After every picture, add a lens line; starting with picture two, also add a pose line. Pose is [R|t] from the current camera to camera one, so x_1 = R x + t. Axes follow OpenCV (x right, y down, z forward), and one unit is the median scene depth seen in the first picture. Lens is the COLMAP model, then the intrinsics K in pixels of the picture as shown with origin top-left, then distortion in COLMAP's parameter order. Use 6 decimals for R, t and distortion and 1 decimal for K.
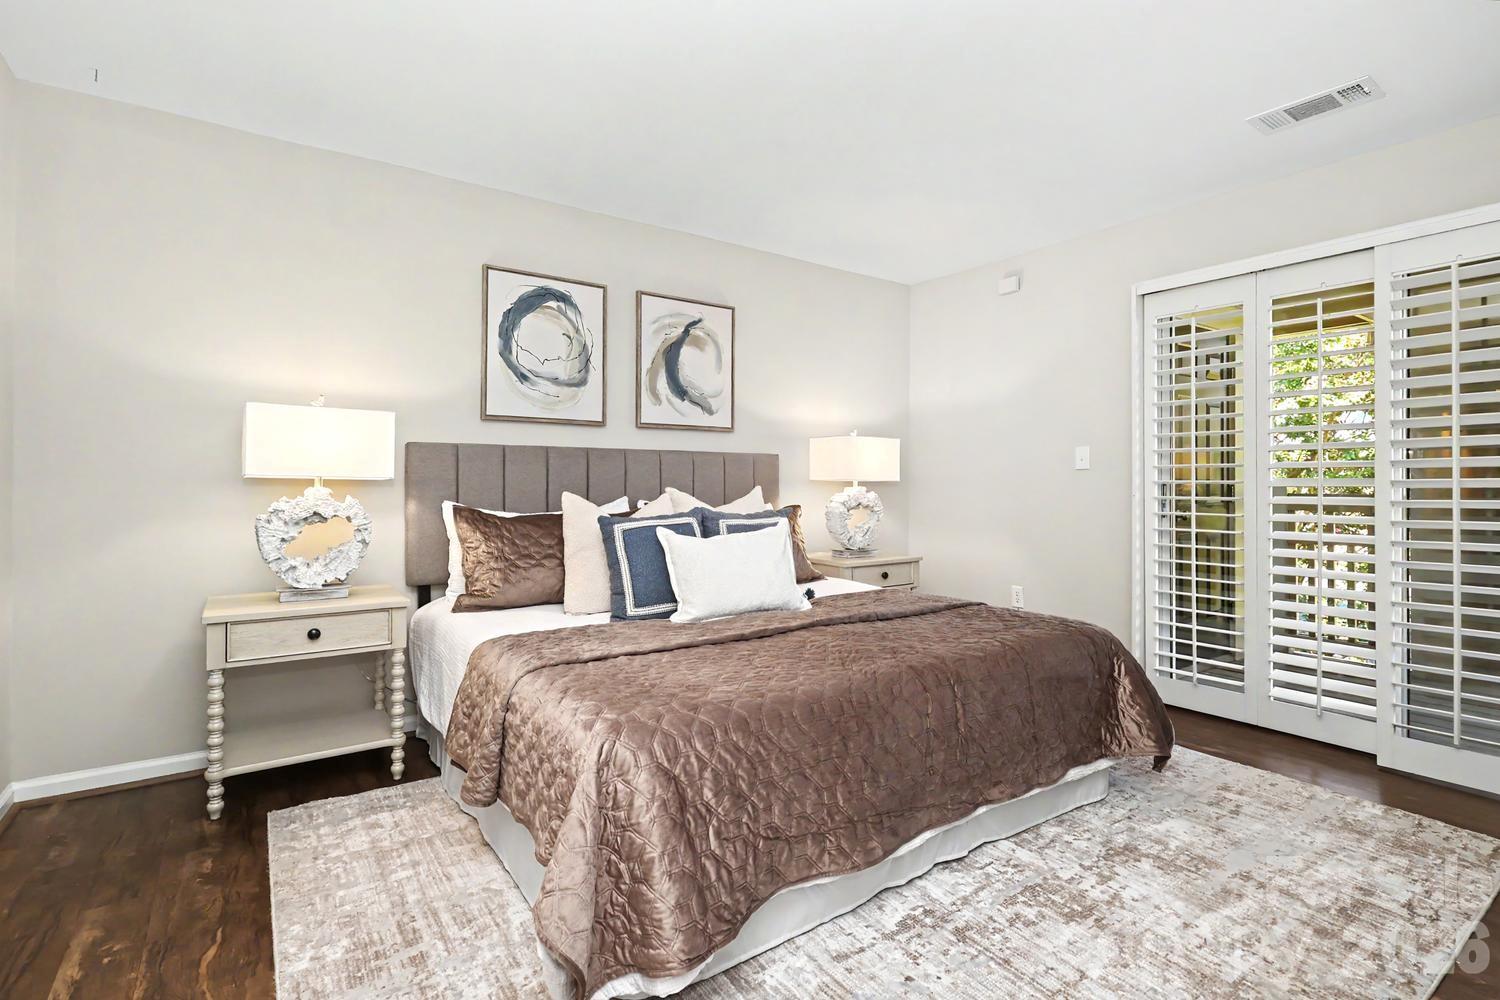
lens RADIAL K [[710.1, 0, 742.9], [0, 710.1, 486.9], [0, 0, 1]] dist [0.001976, 0.000910]
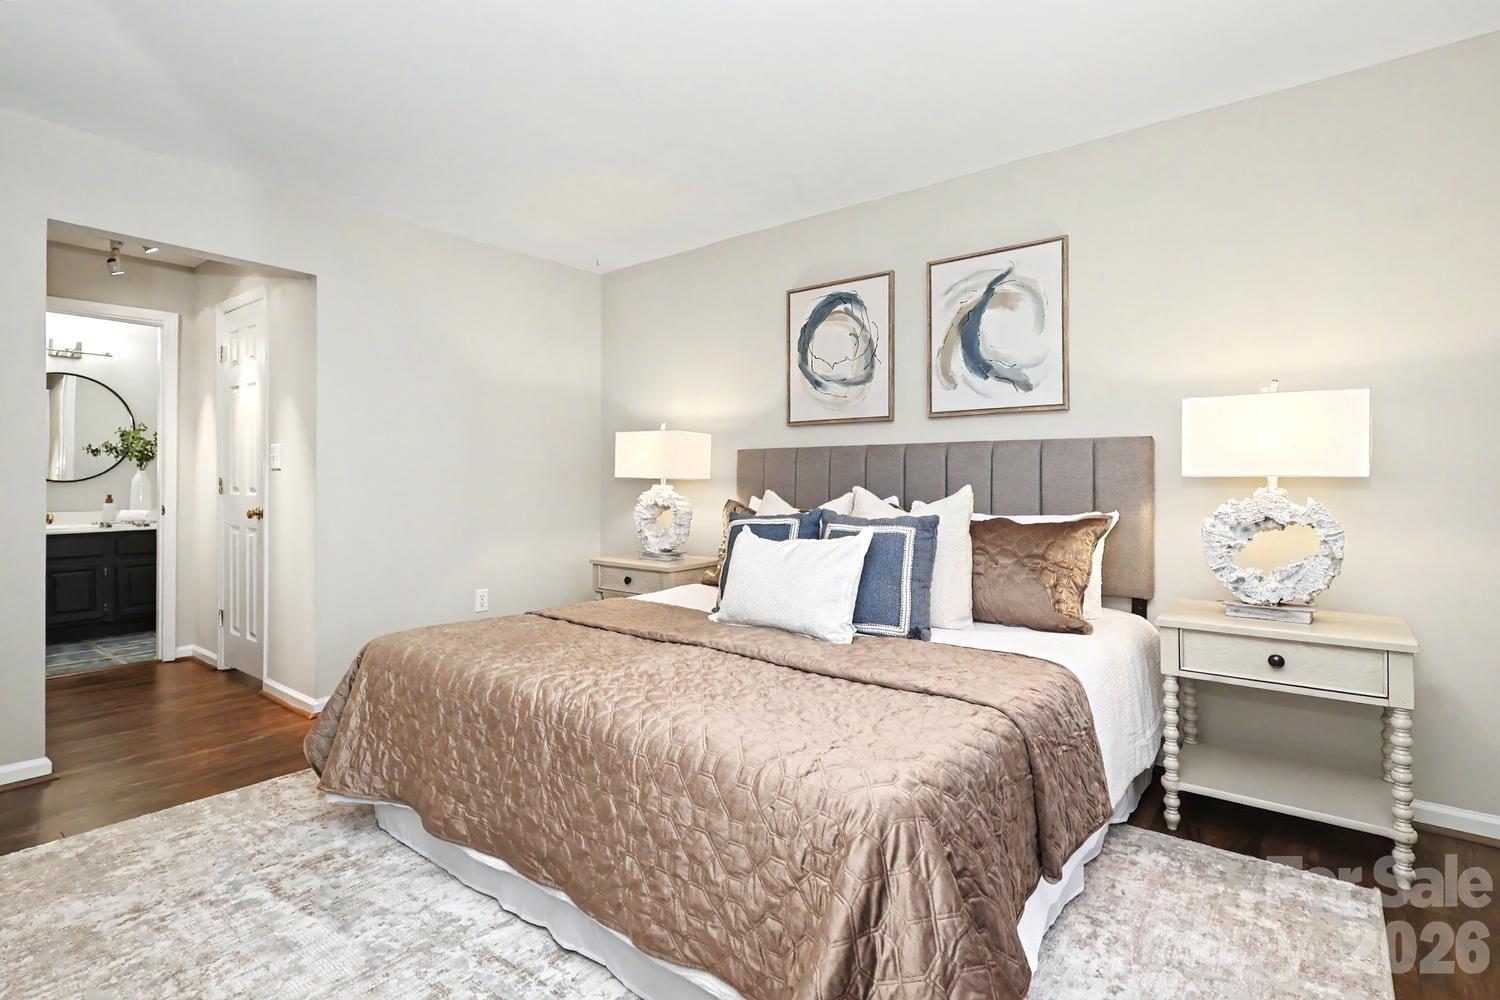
lens RADIAL K [[791.9, 0, 699.2], [0, 791.9, 457.6], [0, 0, 1]] dist [0.001603, -0.000042]
pose [[0.228821, -0.033199, -0.972902, 0.743038], [-0.003524, 0.999383, -0.034932, -0.000147], [0.973462, 0.011422, 0.228563, 0.508462]]
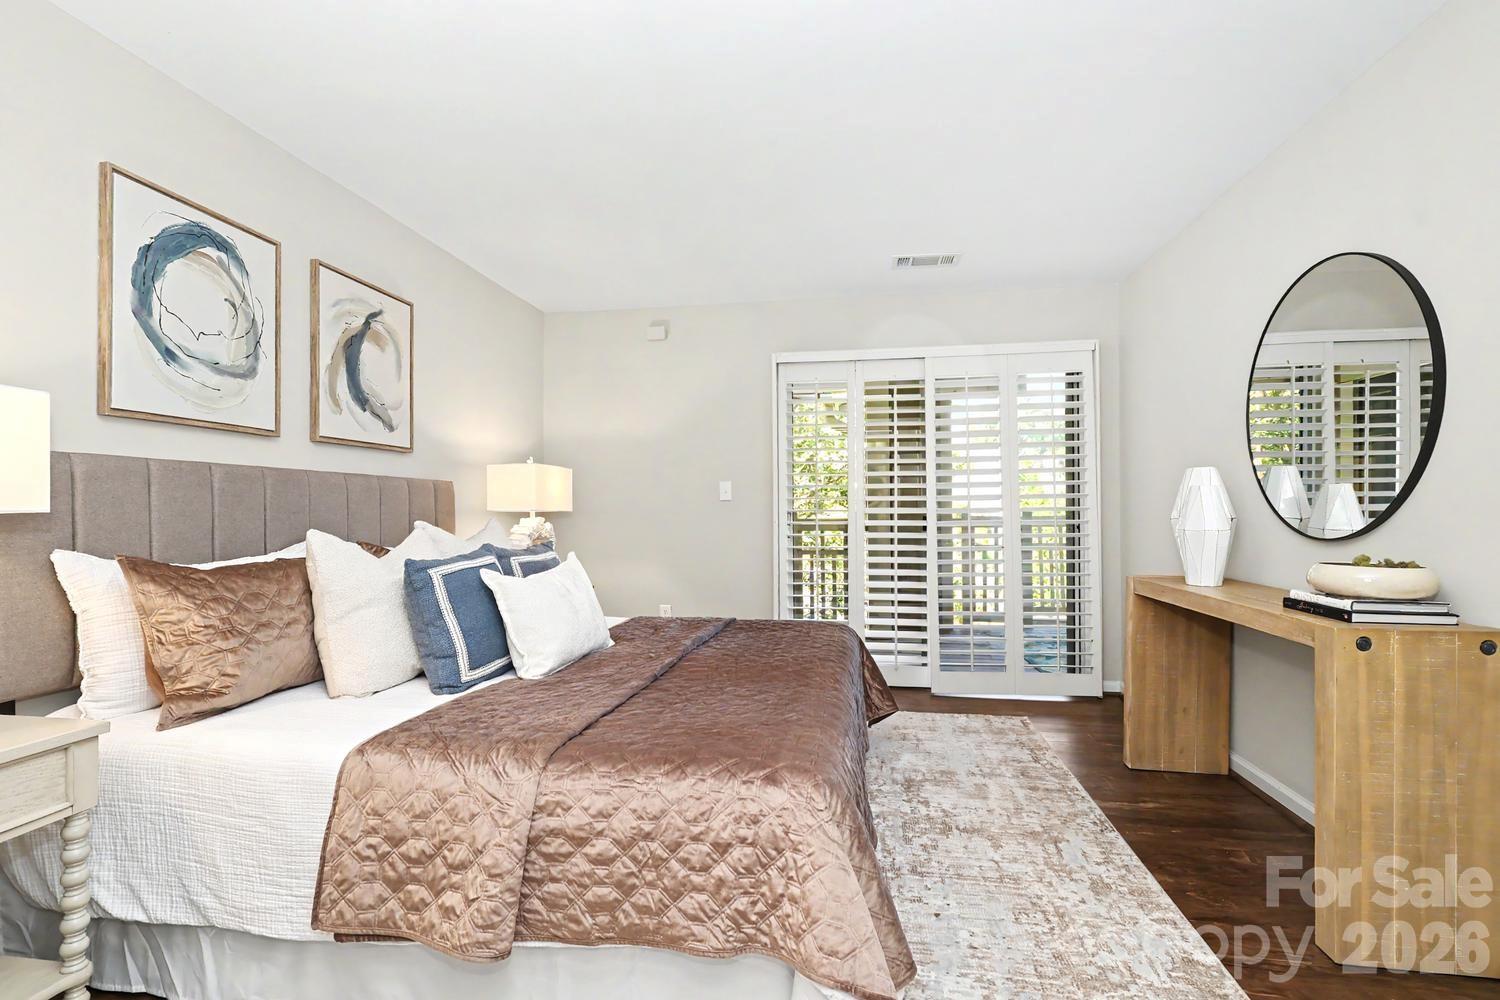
lens RADIAL K [[710.1, 0, 739.2], [0, 710.1, 508.8], [0, 0, 1]] dist [0.001976, 0.000910]
pose [[0.698580, -0.004044, 0.715521, -0.376963], [0.011358, 0.999921, -0.005437, -0.003803], [-0.715442, 0.011925, 0.698571, 0.160756]]
